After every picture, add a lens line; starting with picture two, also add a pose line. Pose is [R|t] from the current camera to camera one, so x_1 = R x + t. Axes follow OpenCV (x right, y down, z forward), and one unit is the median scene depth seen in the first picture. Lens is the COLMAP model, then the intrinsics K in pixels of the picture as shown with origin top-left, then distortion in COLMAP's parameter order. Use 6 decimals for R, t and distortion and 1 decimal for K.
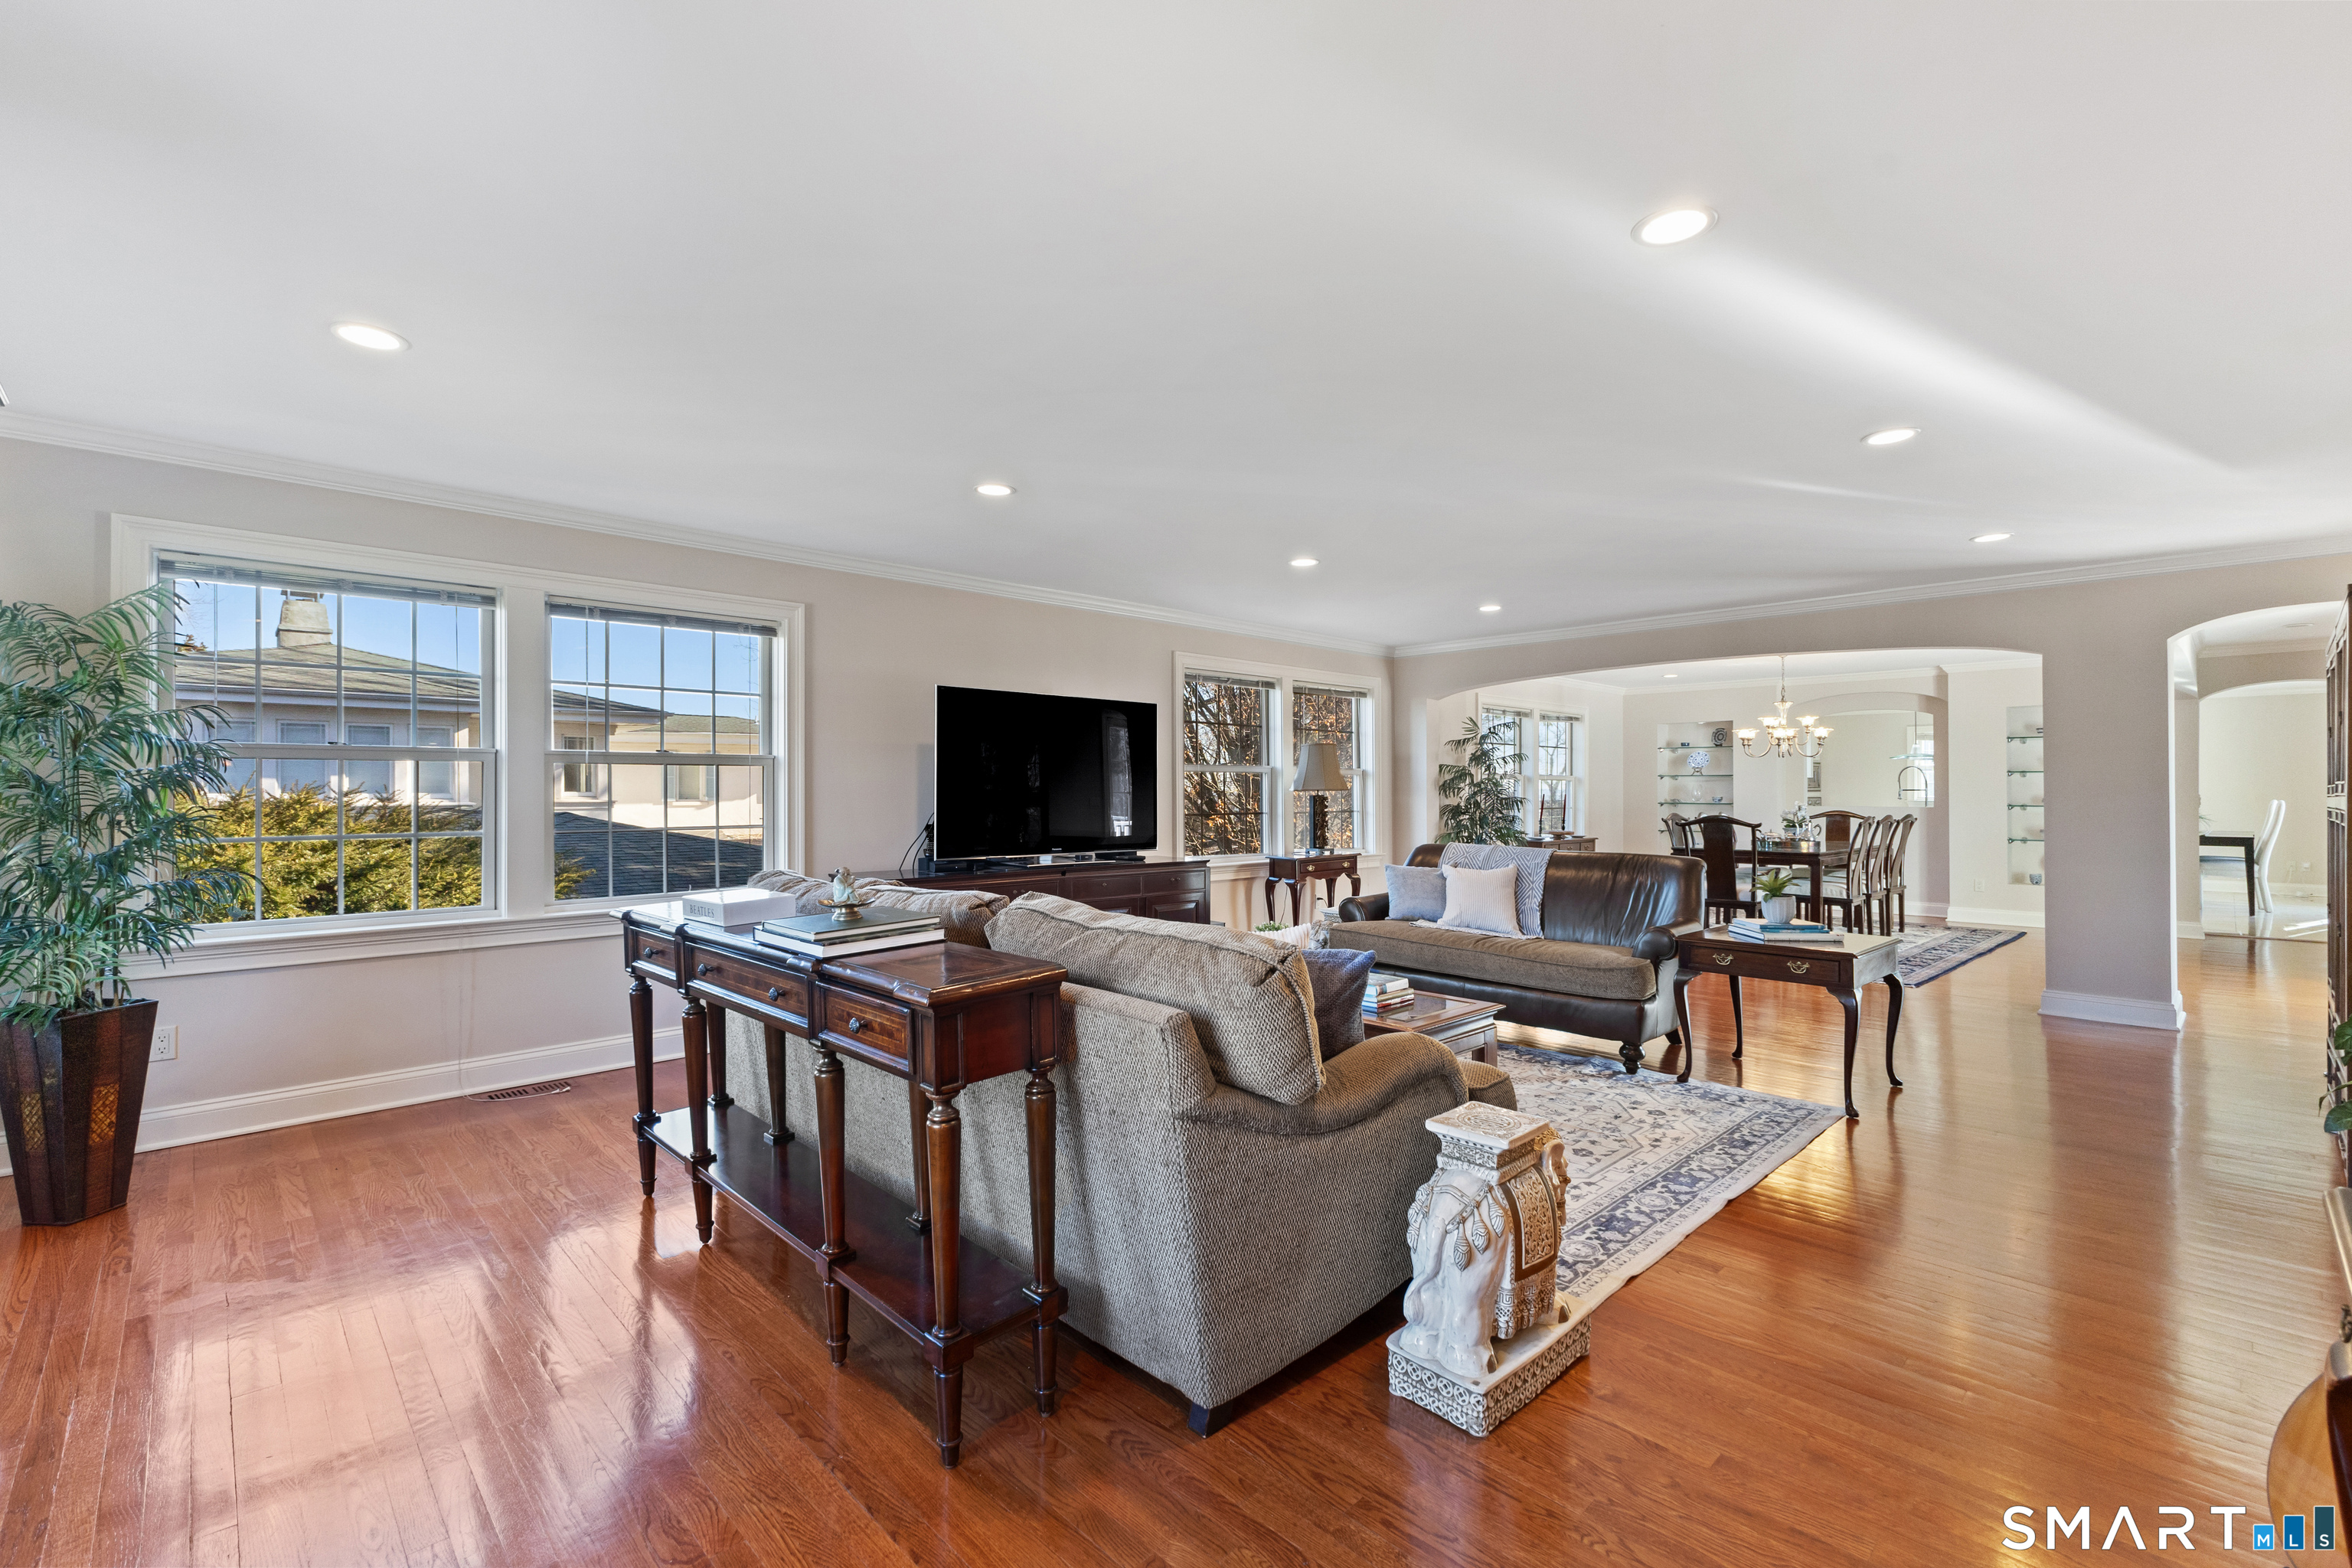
lens RADIAL K [[1014.2, 0, 1170.2], [0, 1014.2, 786.6], [0, 0, 1]] dist [0.024250, 0.000094]
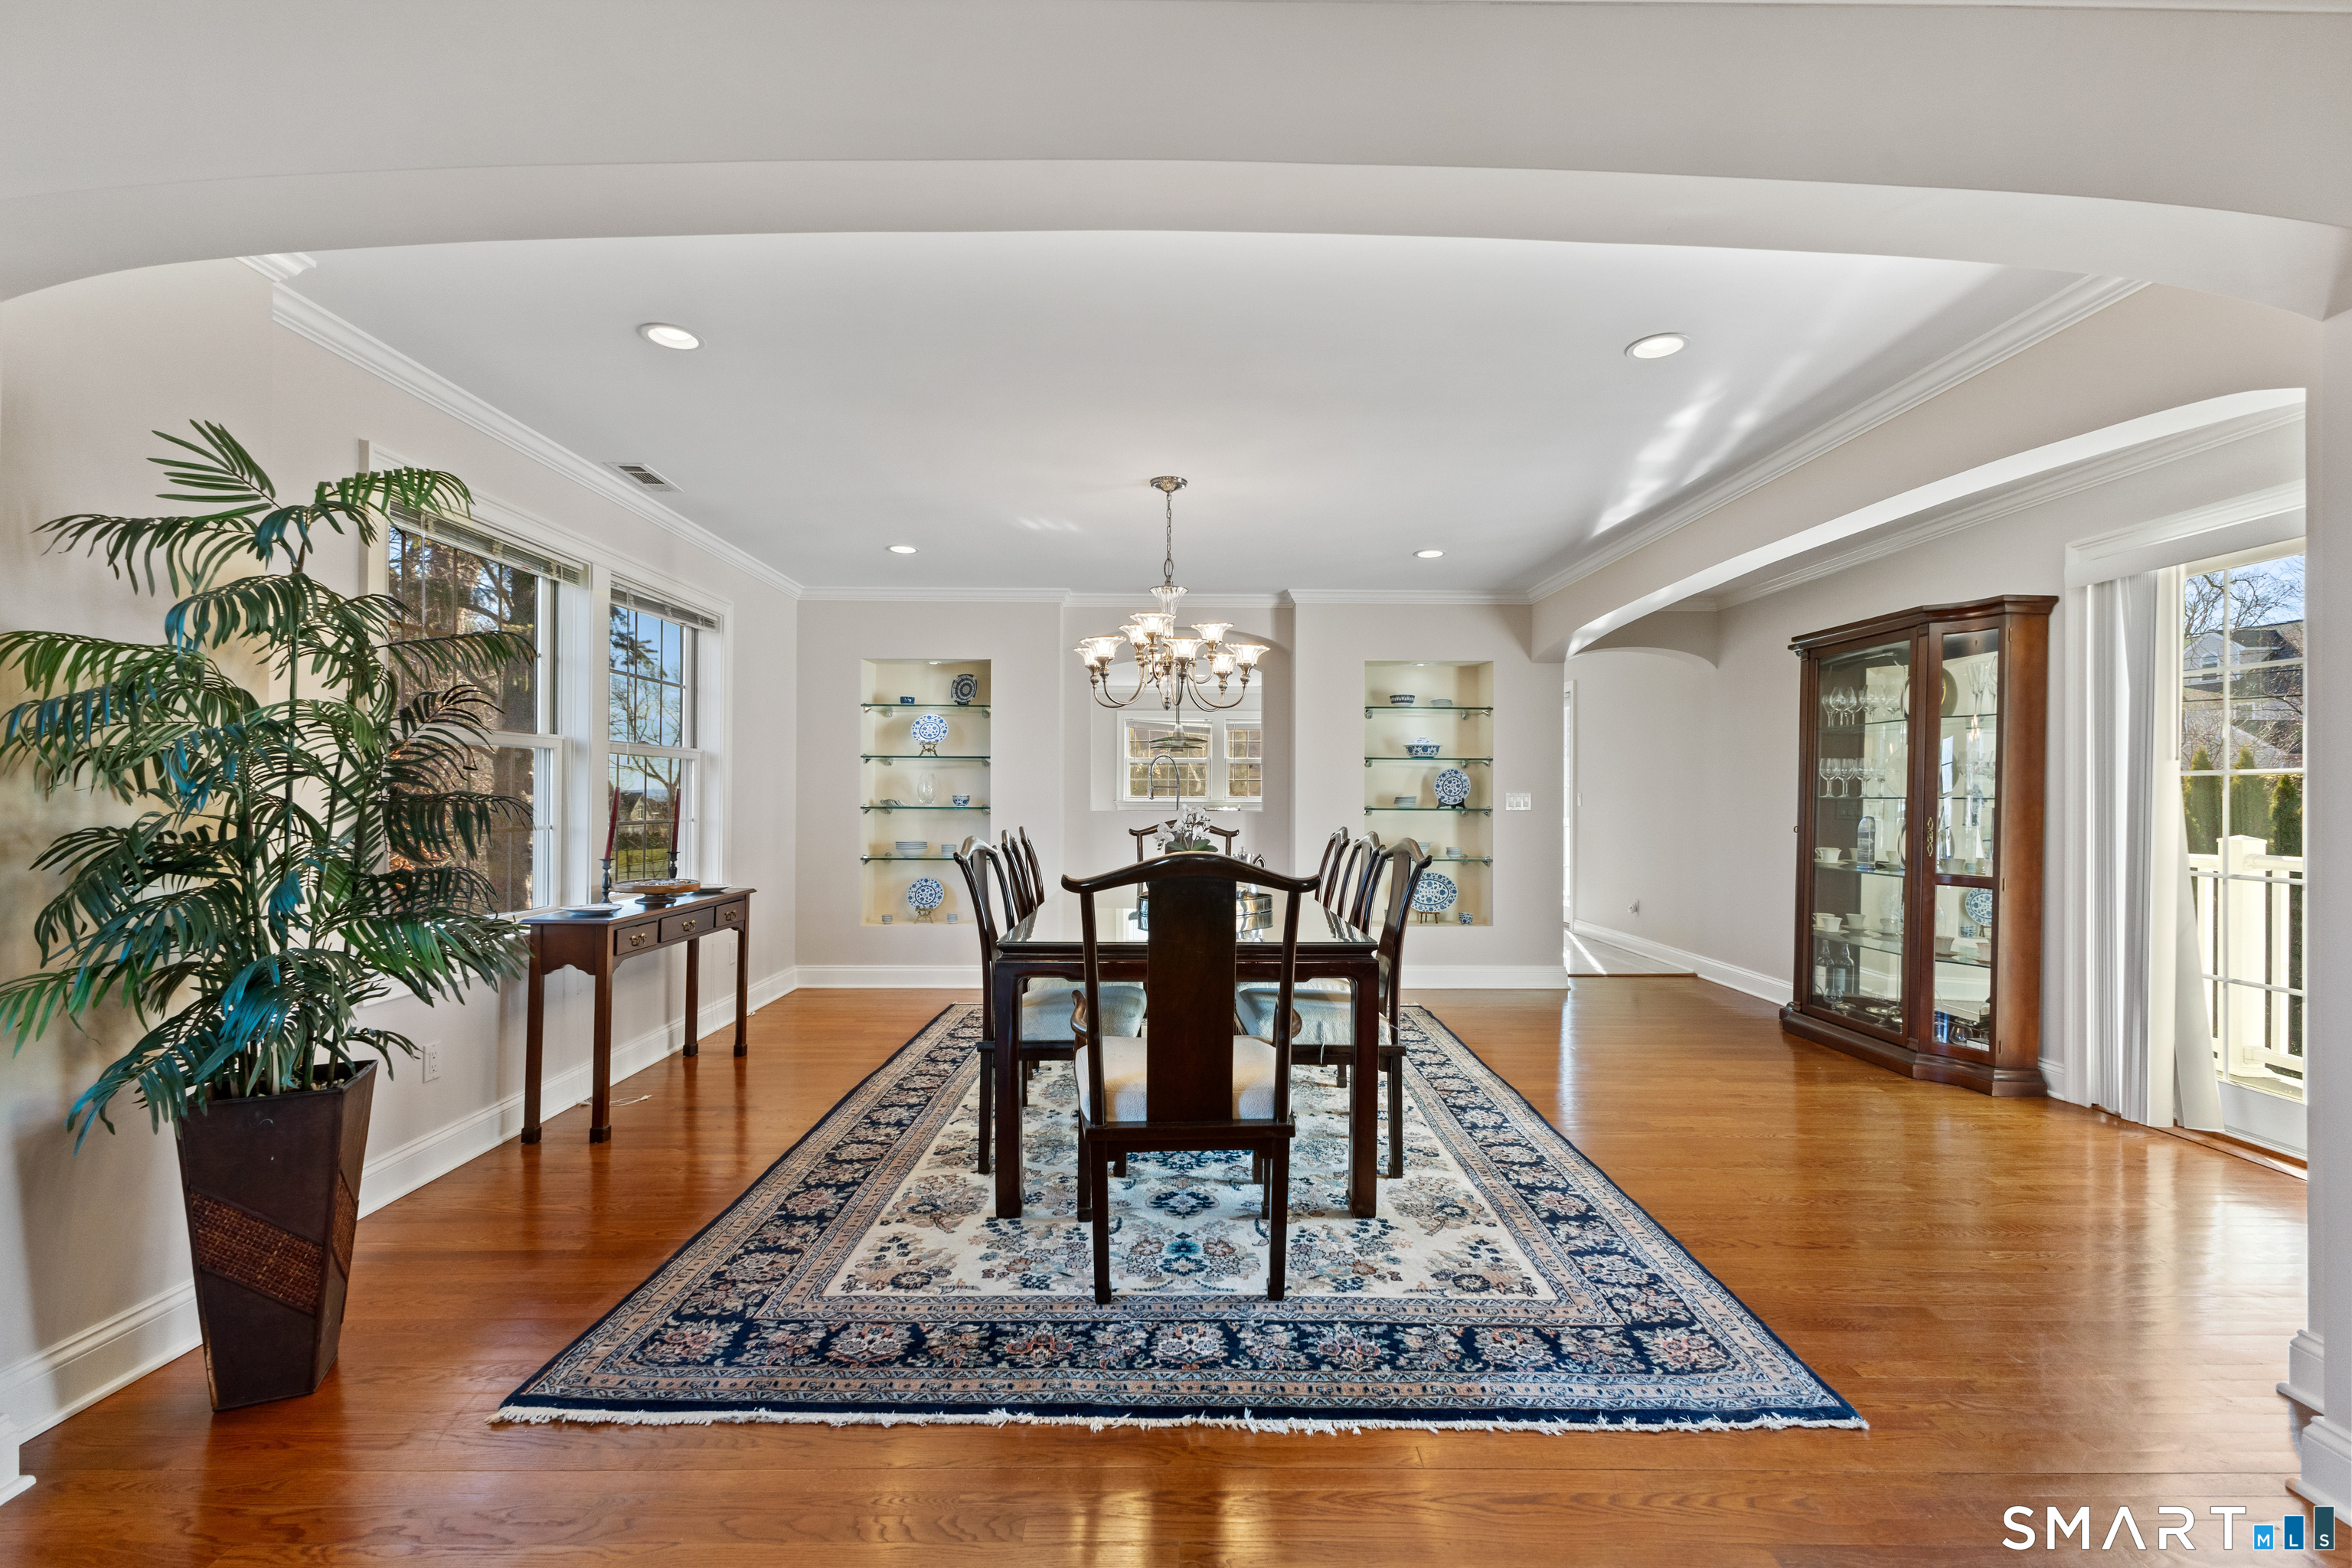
lens RADIAL K [[1014.2, 0, 1170.2], [0, 1014.2, 786.6], [0, 0, 1]] dist [0.024250, 0.000094]
pose [[0.686427, 0.007821, 0.727157, 0.323375], [-0.007394, 0.999966, -0.003776, 0.009803], [-0.727161, -0.002784, 0.686461, 0.823461]]
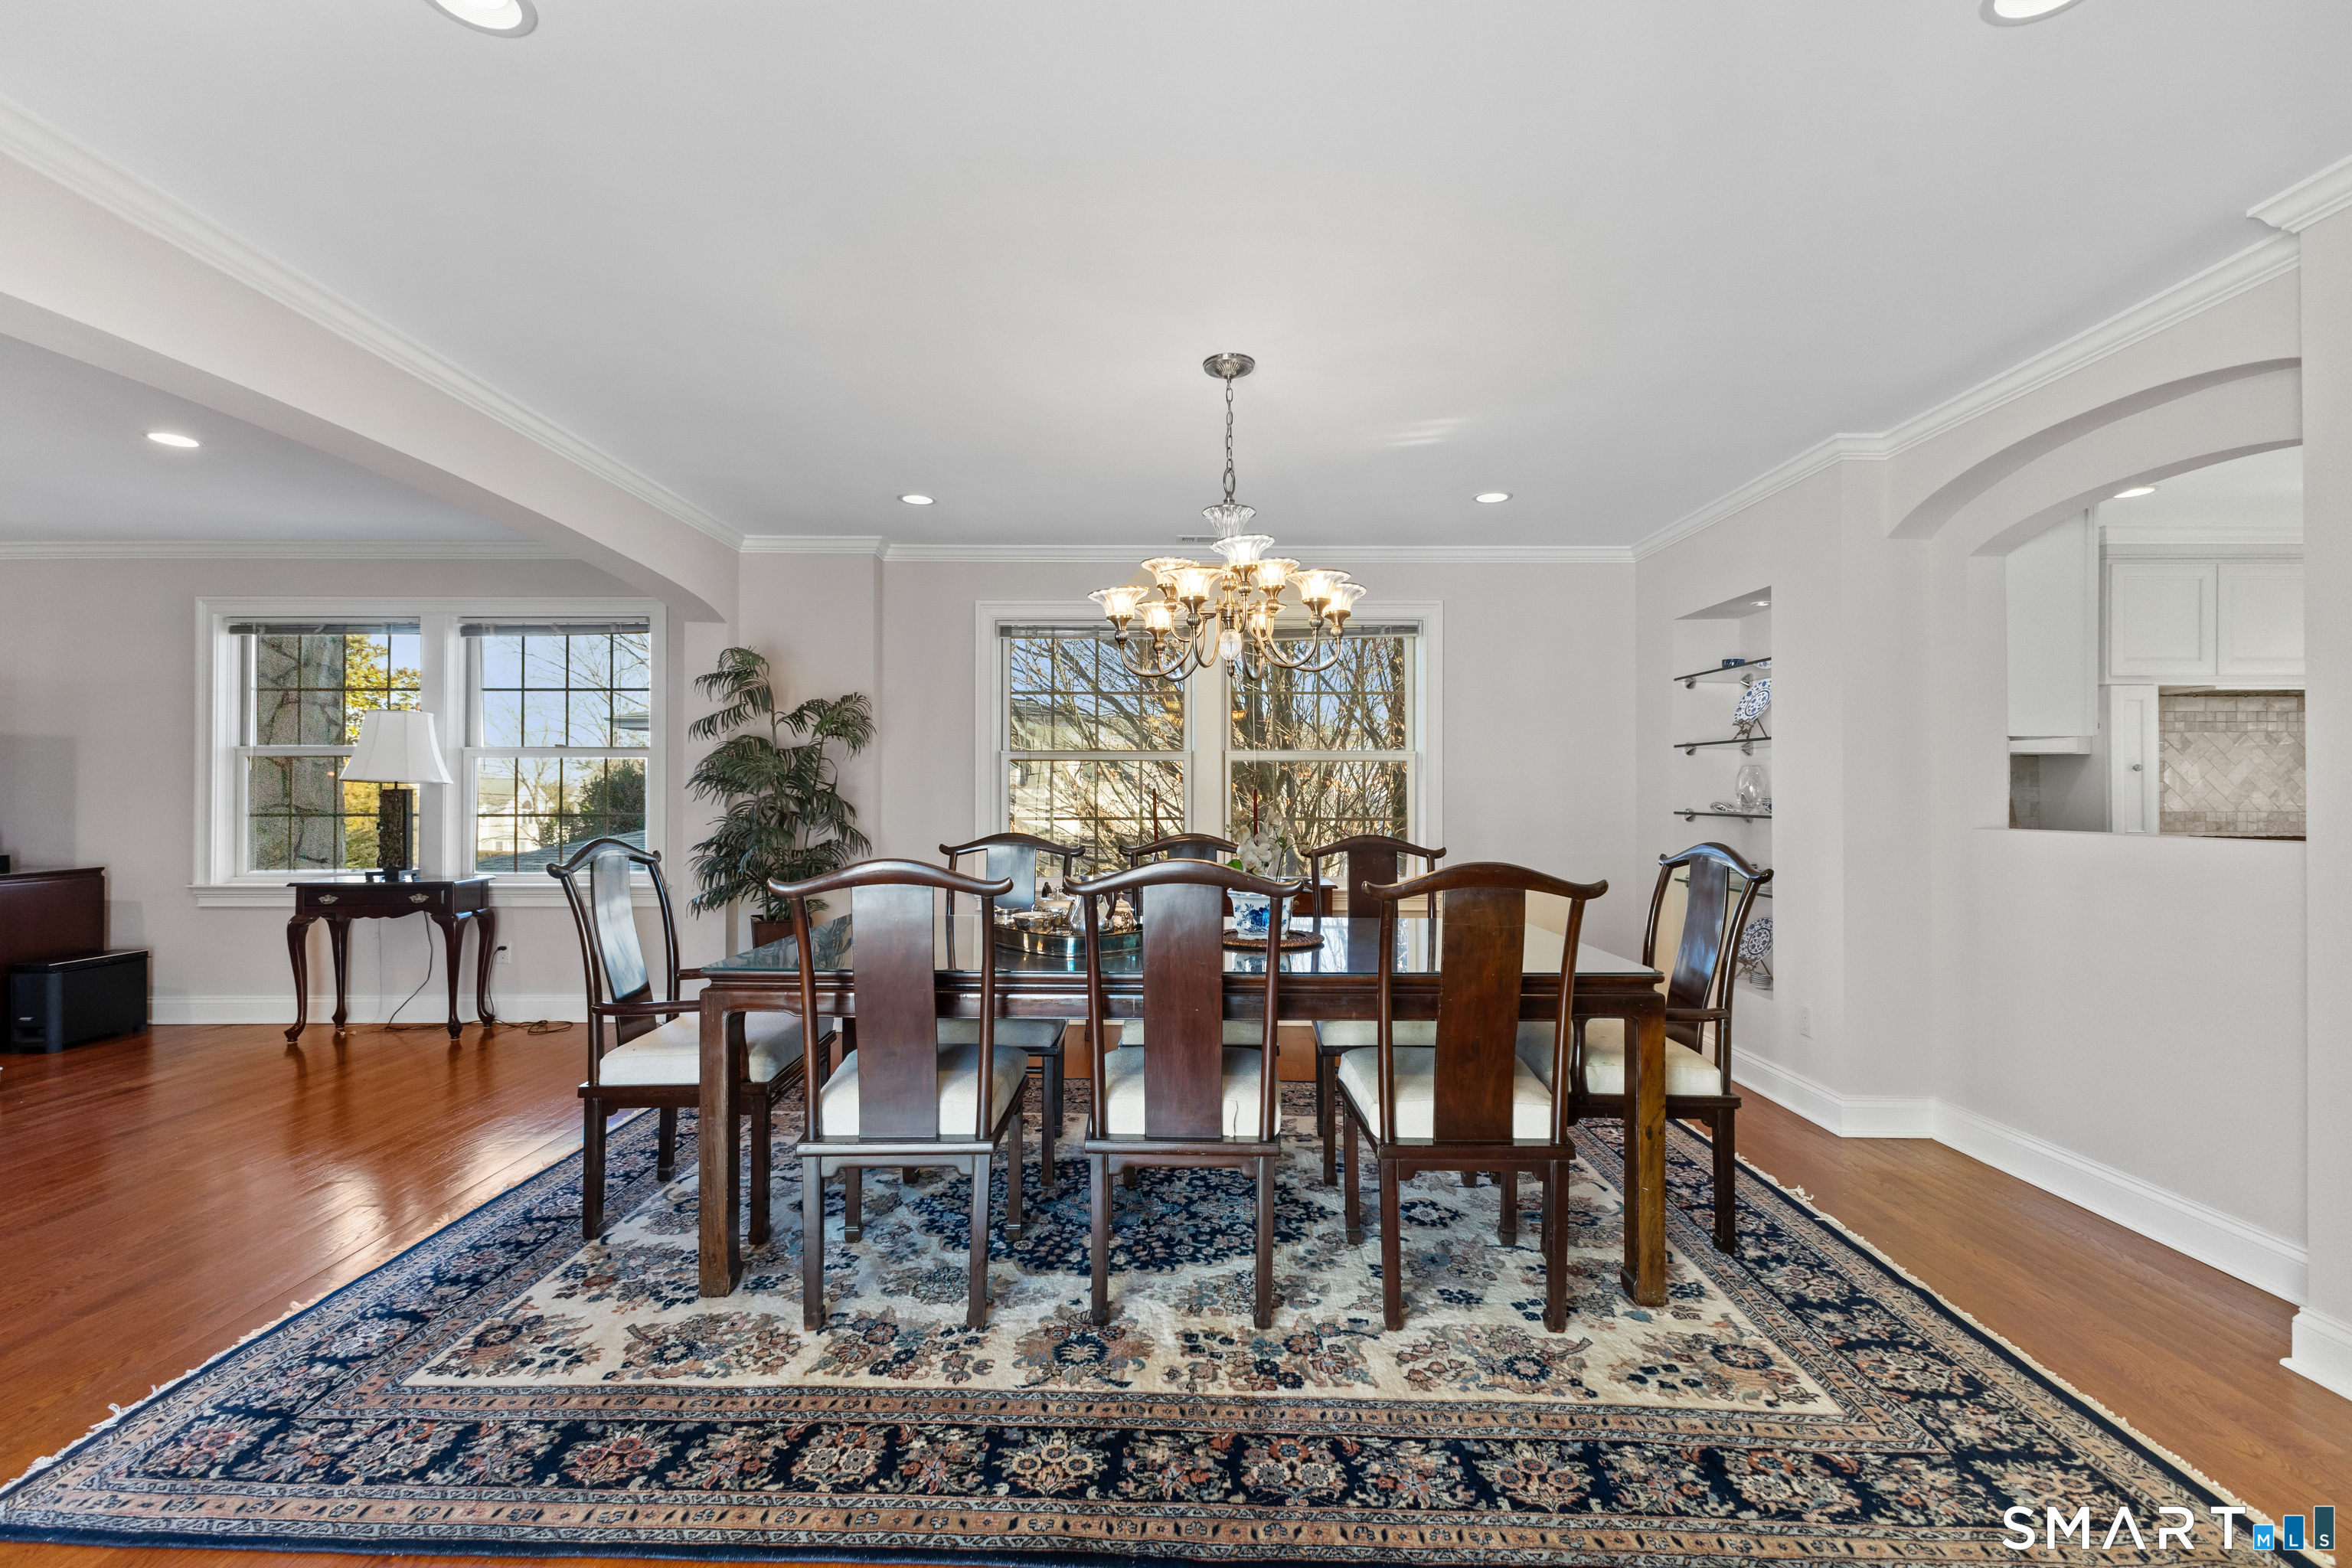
lens RADIAL K [[1000.2, 0, 1167.4], [0, 1000.2, 785.0], [0, 0, 1]] dist [0.021006, -0.007734]
pose [[0.720532, -0.004420, -0.693407, 1.051514], [0.001701, 0.999988, -0.004606, 0.010527], [0.693419, 0.002139, 0.720531, 0.911183]]
